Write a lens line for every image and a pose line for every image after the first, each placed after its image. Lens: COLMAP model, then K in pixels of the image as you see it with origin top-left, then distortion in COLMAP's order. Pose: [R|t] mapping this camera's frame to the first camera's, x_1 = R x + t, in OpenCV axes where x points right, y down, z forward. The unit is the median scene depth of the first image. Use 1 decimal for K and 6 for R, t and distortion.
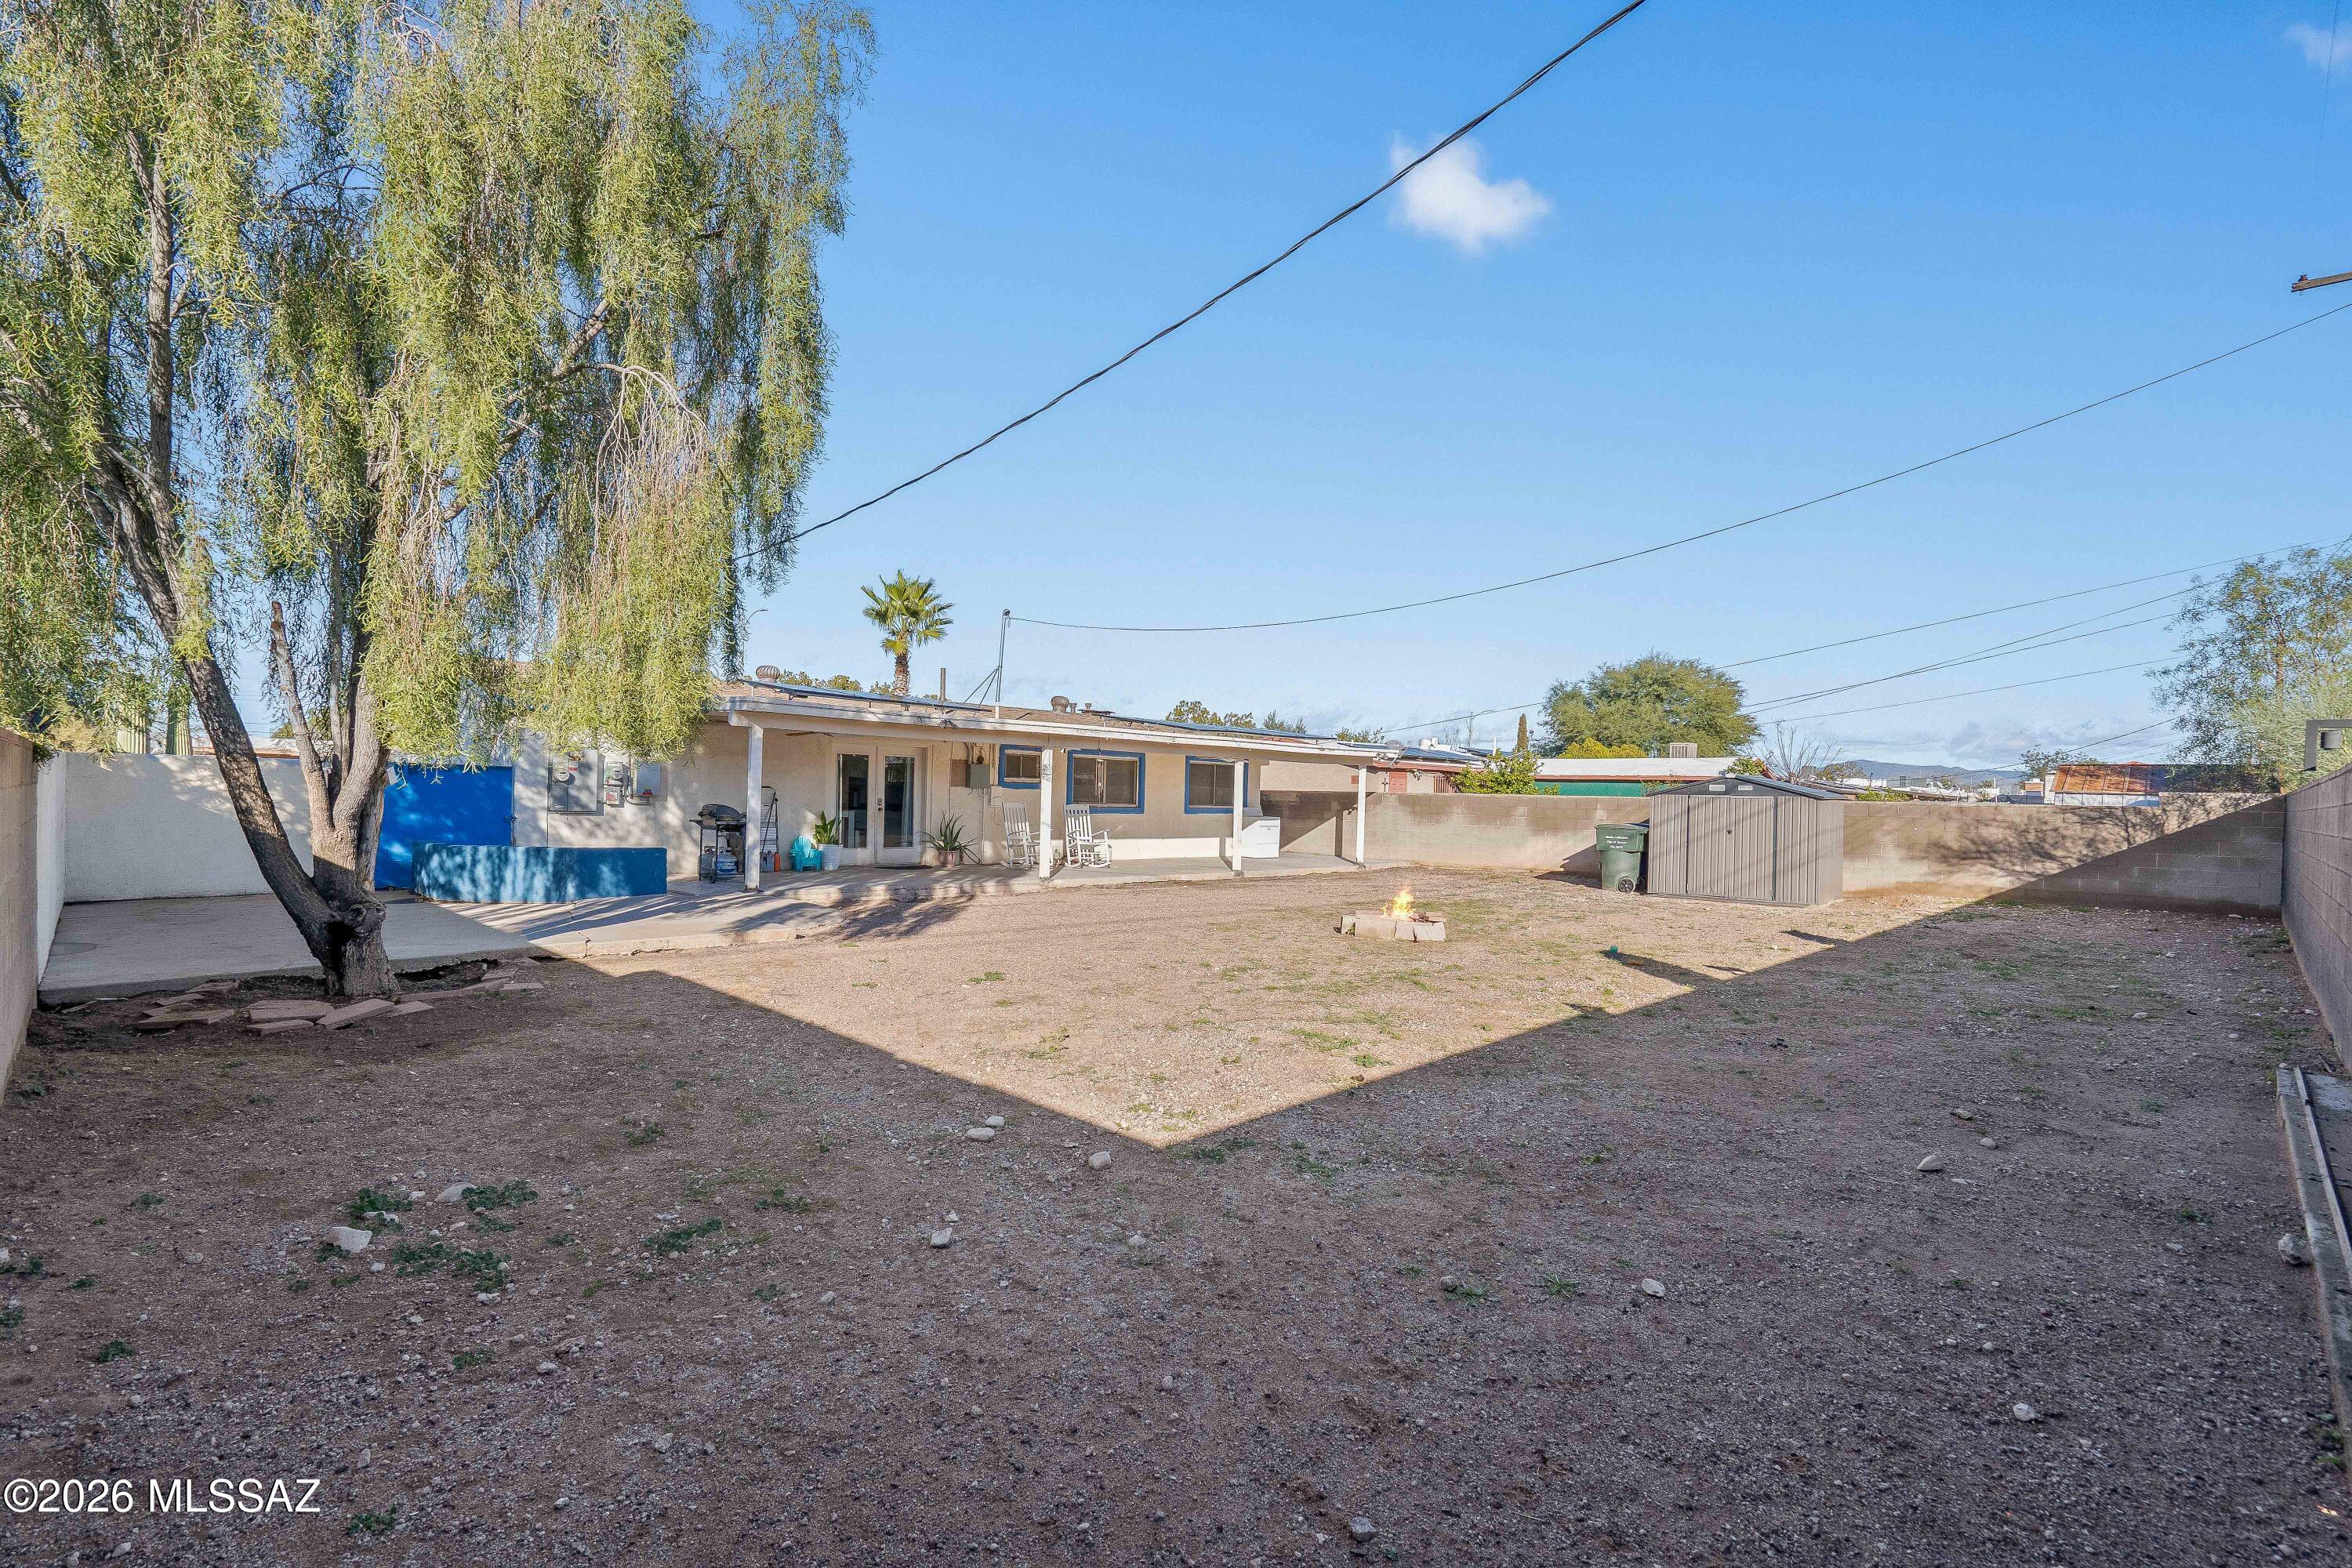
lens RADIAL K [[1104.9, 0, 1180.9], [0, 1104.9, 762.9], [0, 0, 1]] dist [-0.001559, -0.000135]
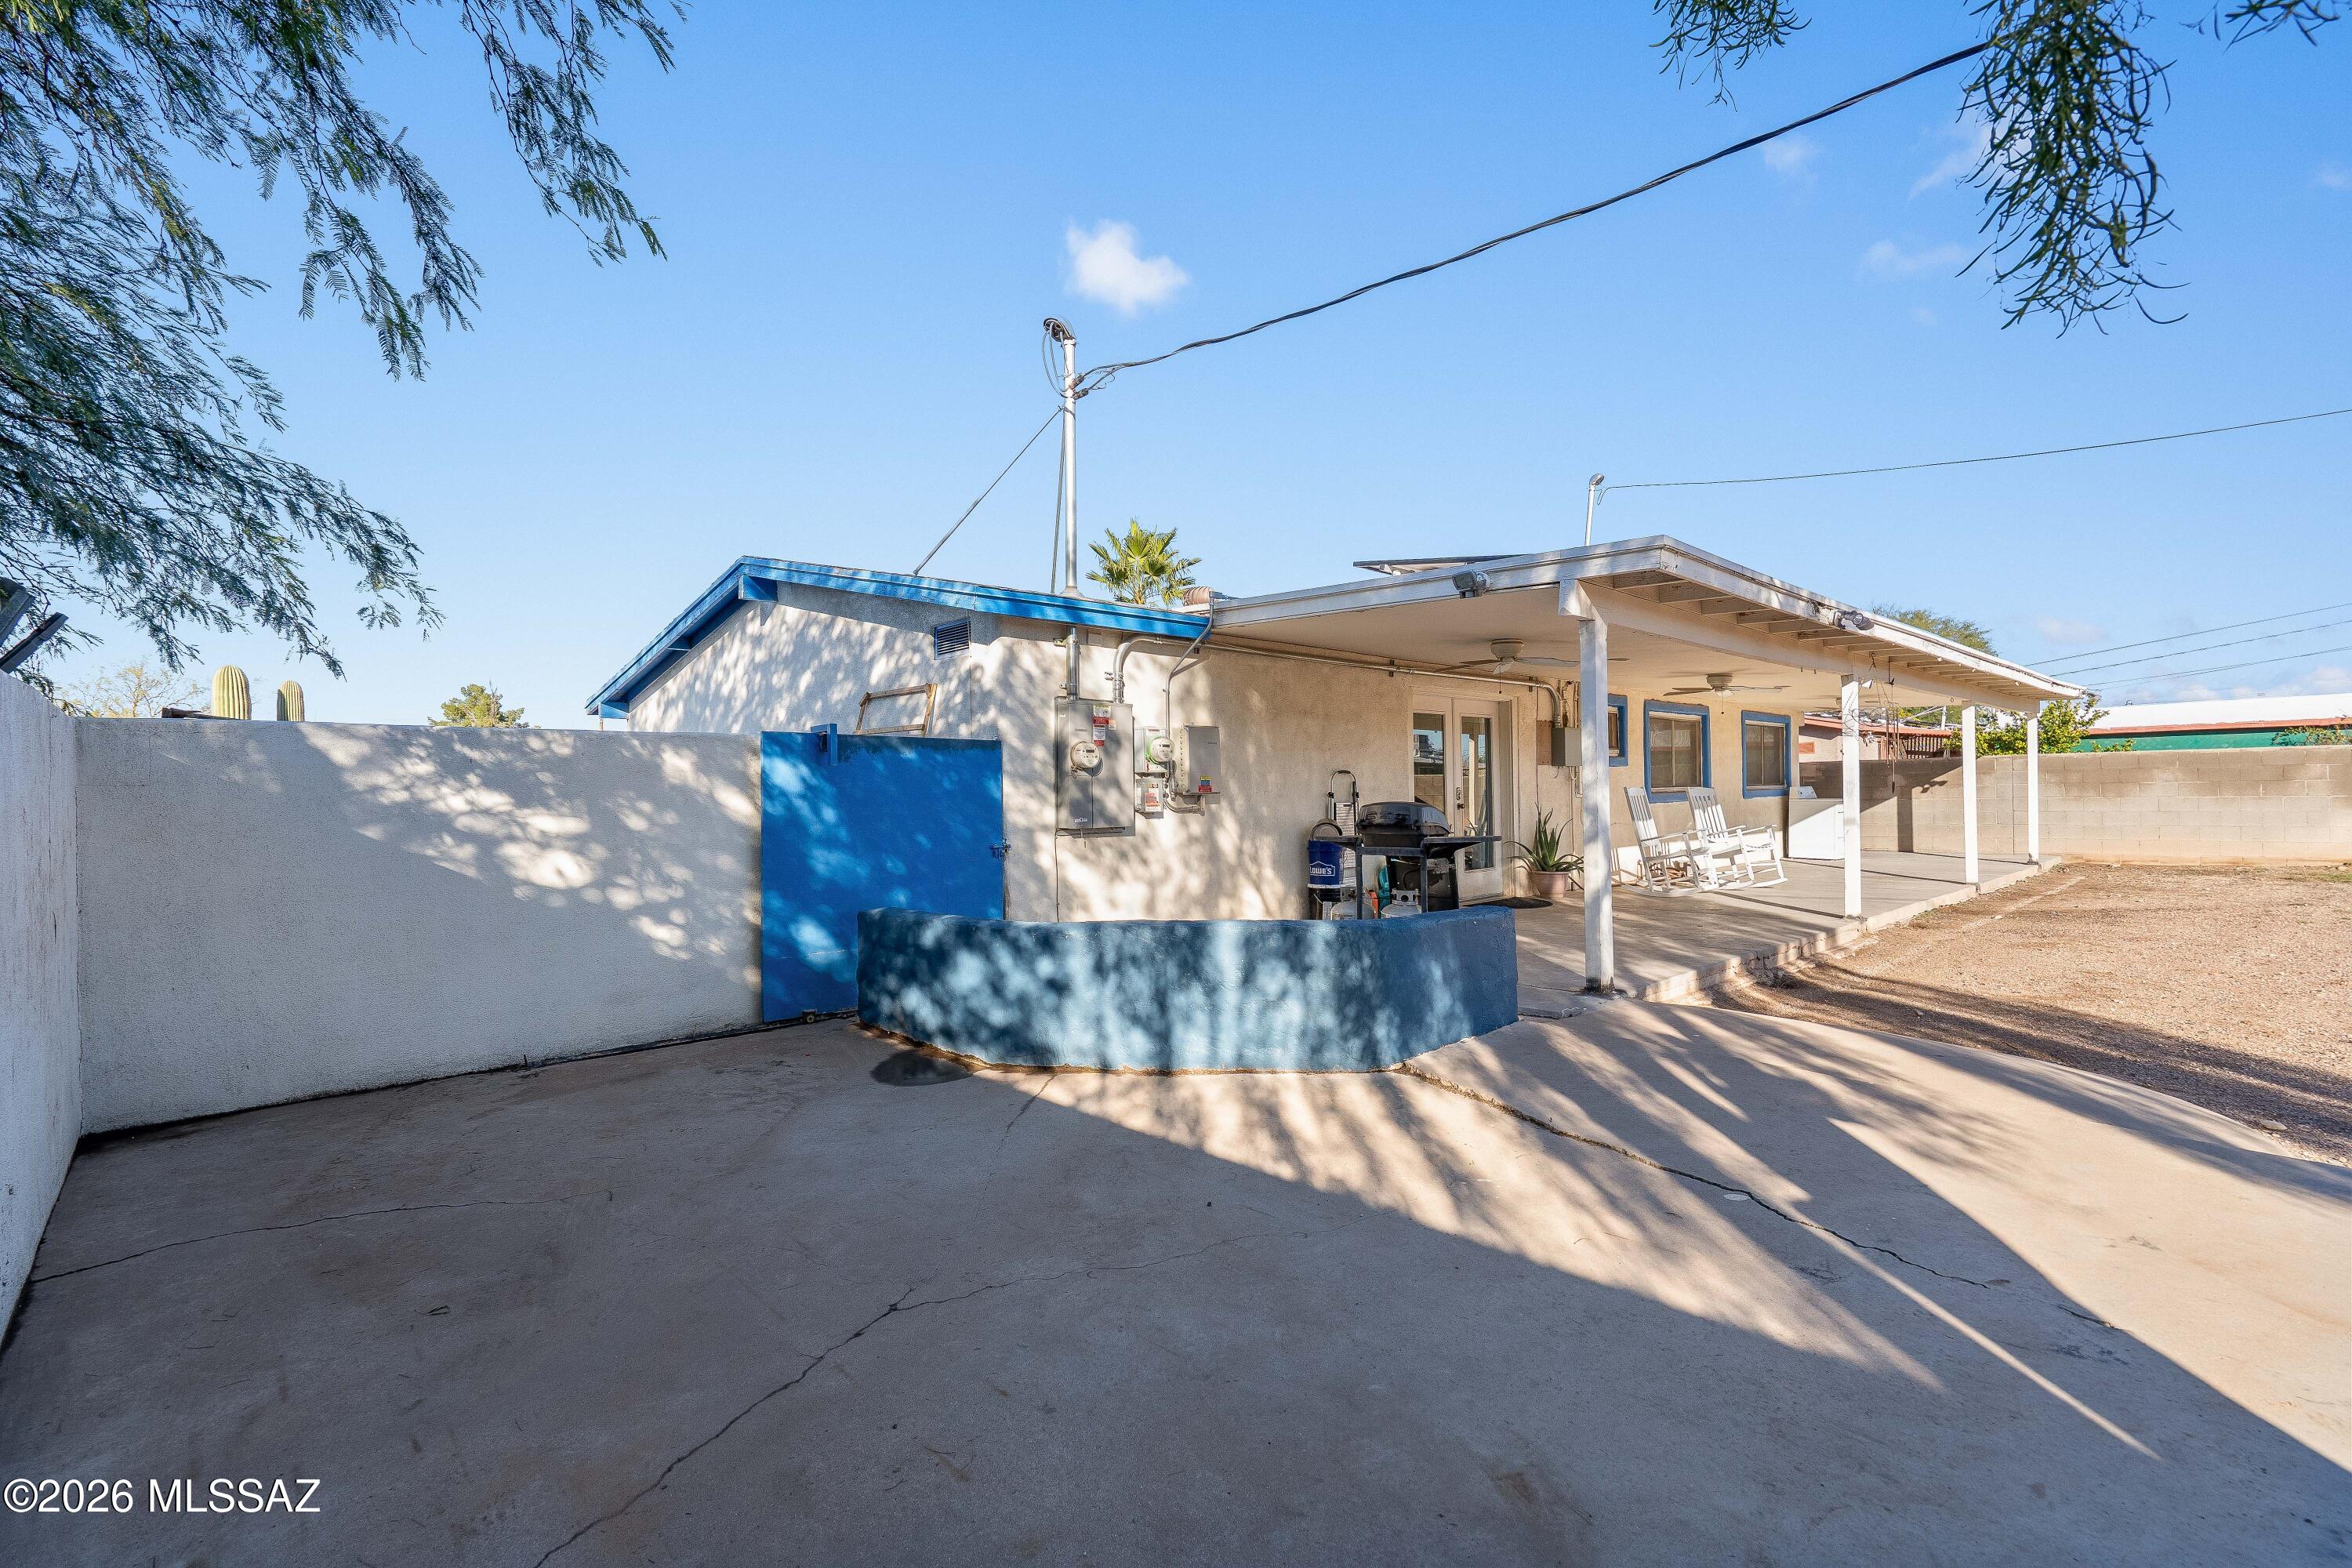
lens RADIAL K [[1088.4, 0, 1169.7], [0, 1088.4, 732.4], [0, 0, 1]] dist [-0.000063, 0.000312]
pose [[0.997693, -0.046181, -0.049757, -0.384162], [0.044775, 0.998576, -0.029019, 0.012165], [0.051026, 0.026724, 0.998340, 0.402992]]
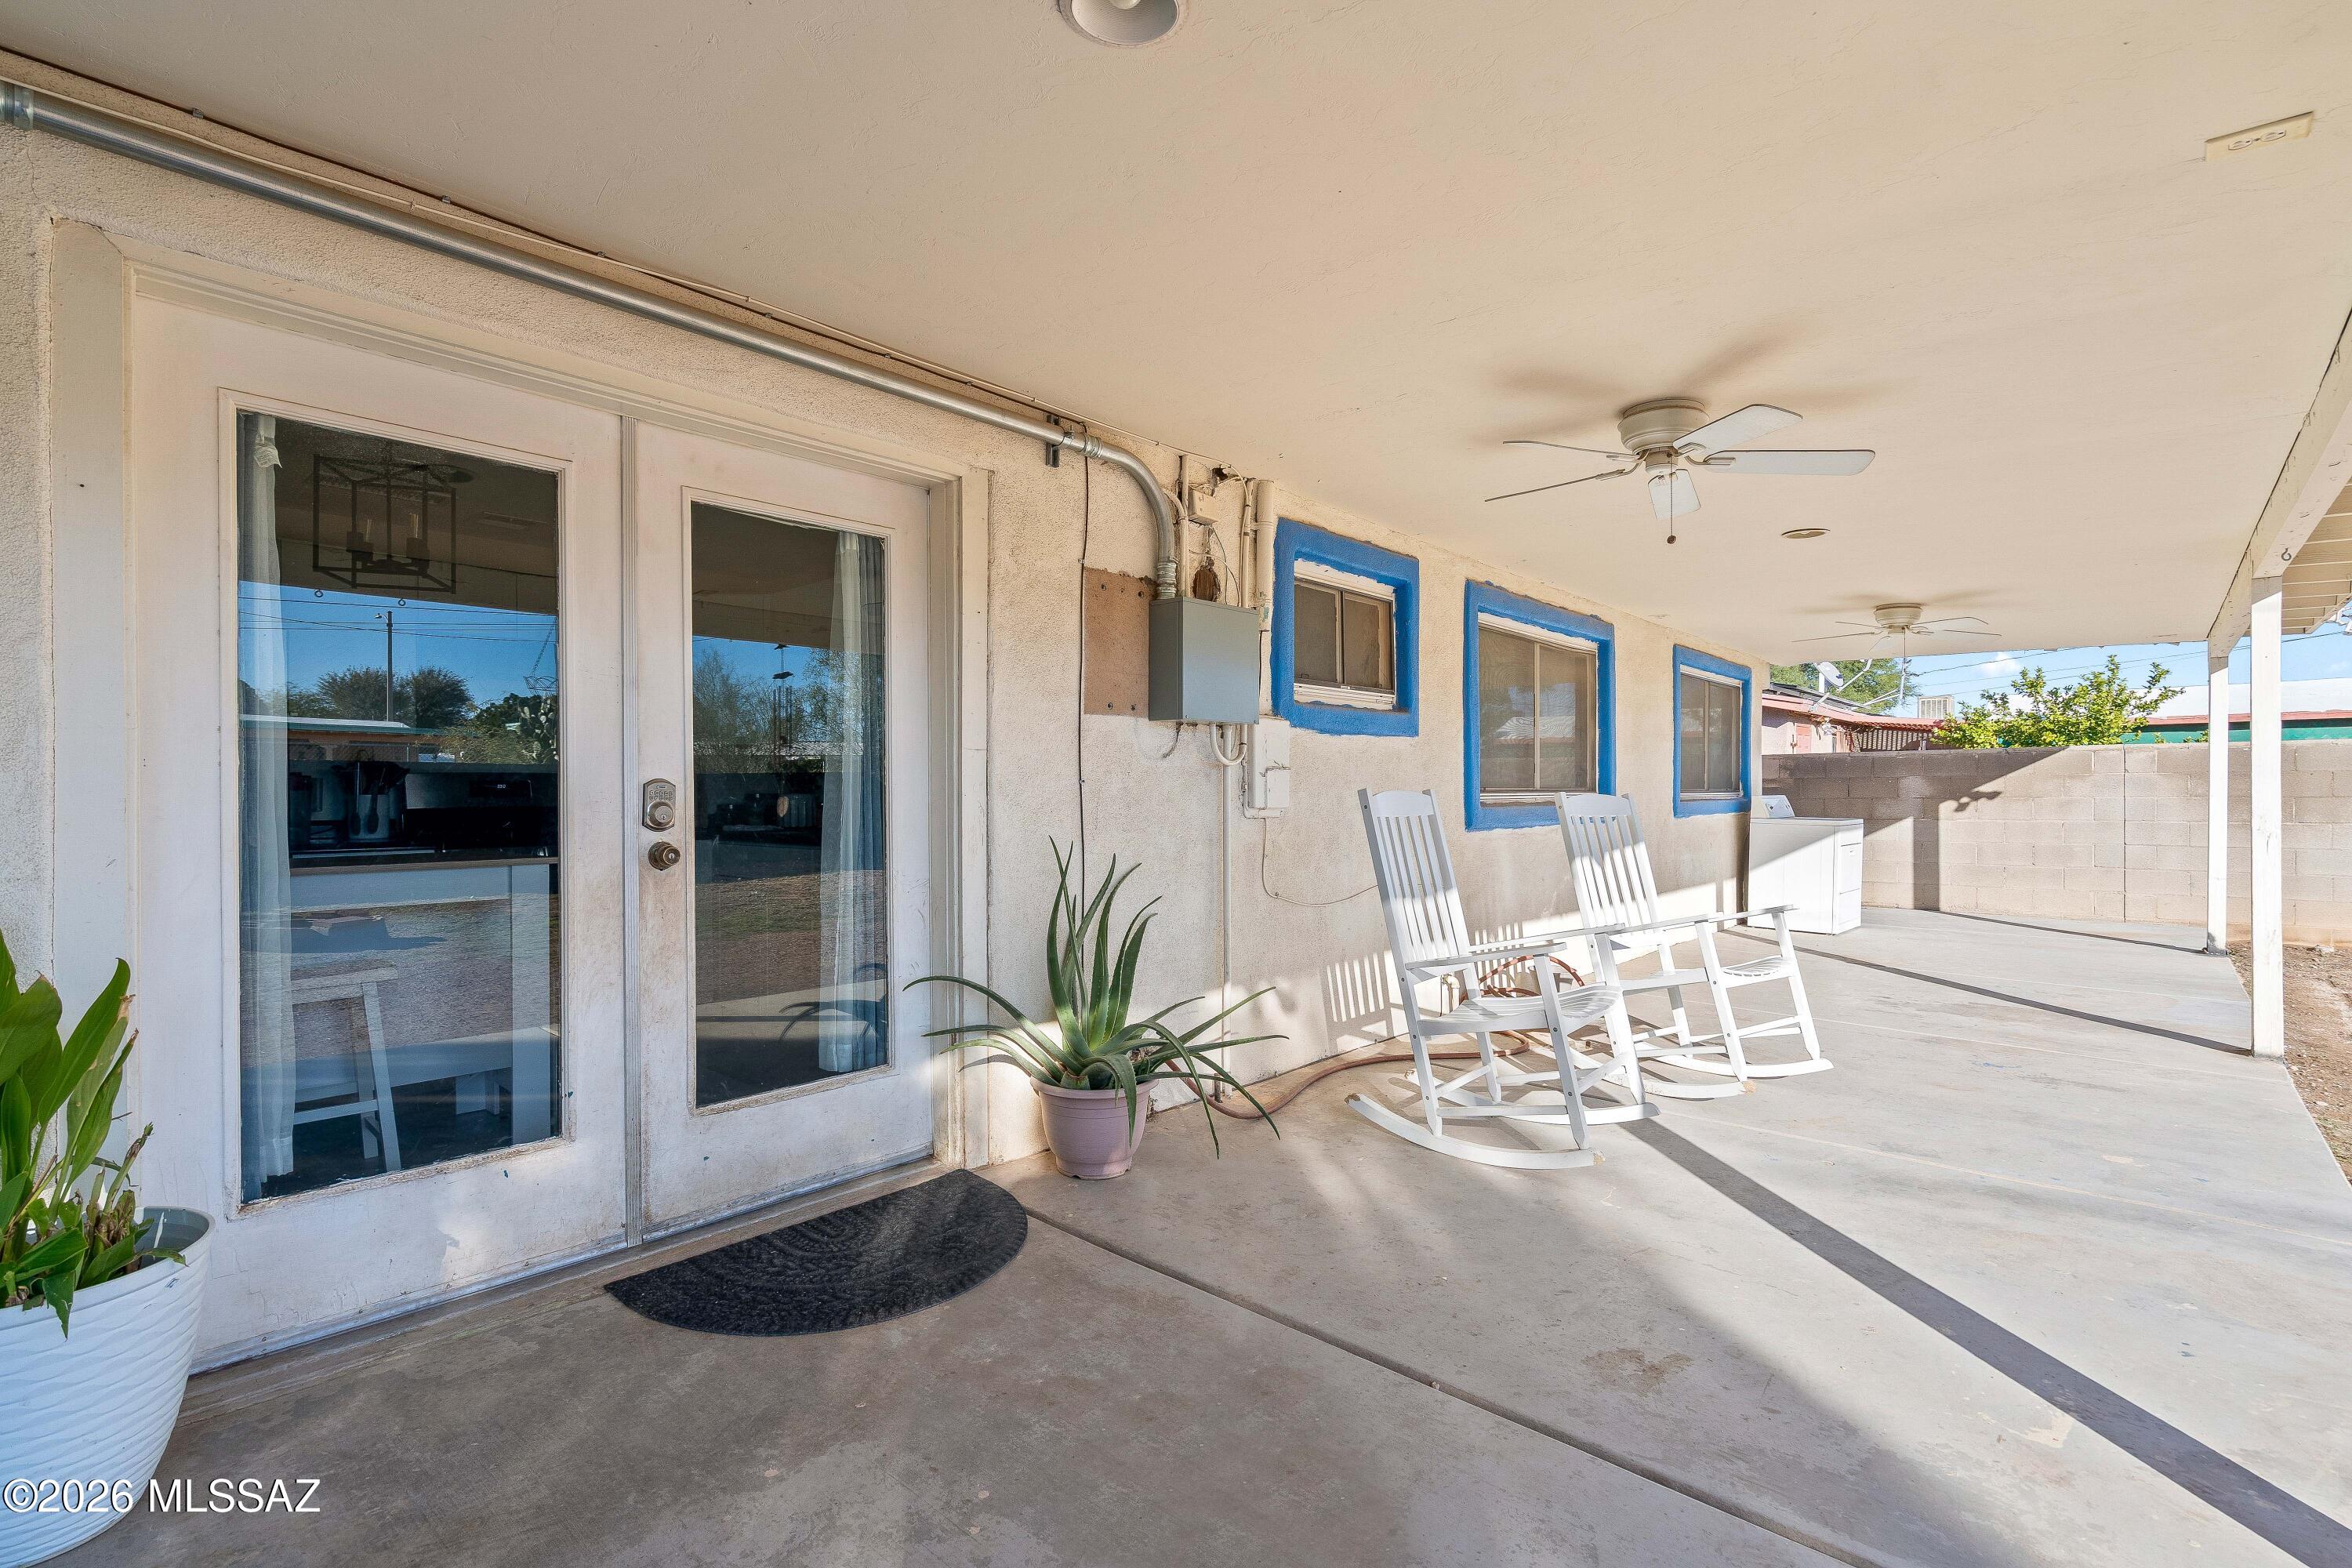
lens RADIAL K [[1104.9, 0, 1180.9], [0, 1104.9, 762.9], [0, 0, 1]] dist [-0.001559, -0.000135]
pose [[0.998396, -0.030374, 0.047777, -0.204788], [0.030498, 0.999533, -0.001851, 0.031293], [-0.047698, 0.003305, 0.998856, 0.828306]]
